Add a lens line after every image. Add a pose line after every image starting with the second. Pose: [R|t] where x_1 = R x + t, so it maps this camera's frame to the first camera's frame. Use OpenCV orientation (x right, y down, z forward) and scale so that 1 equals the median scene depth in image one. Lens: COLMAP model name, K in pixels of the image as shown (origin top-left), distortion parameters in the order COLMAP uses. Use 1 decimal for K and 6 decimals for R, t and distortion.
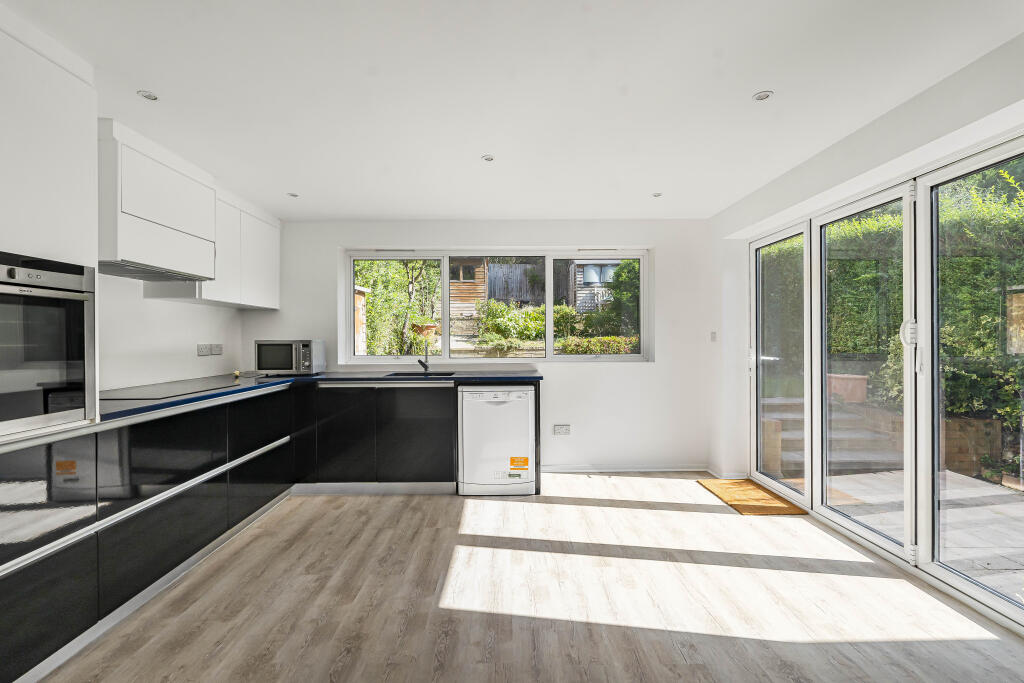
lens RADIAL K [[456.7, 0, 507.0], [0, 456.7, 332.4], [0, 0, 1]] dist [0.014520, 0.000189]
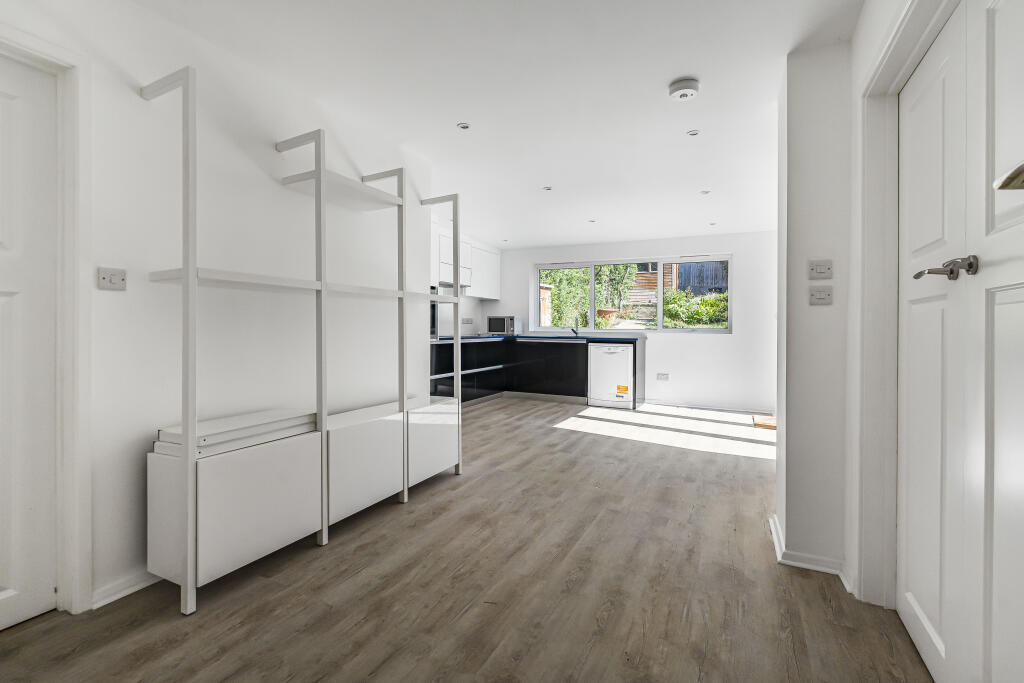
lens RADIAL K [[467.4, 0, 509.9], [0, 467.4, 320.9], [0, 0, 1]] dist [0.000090, 0.000036]
pose [[0.893547, 0.009891, -0.448861, 0.386485], [-0.009479, 0.999950, 0.003164, 0.028204], [0.448869, 0.001427, 0.893596, -0.661428]]
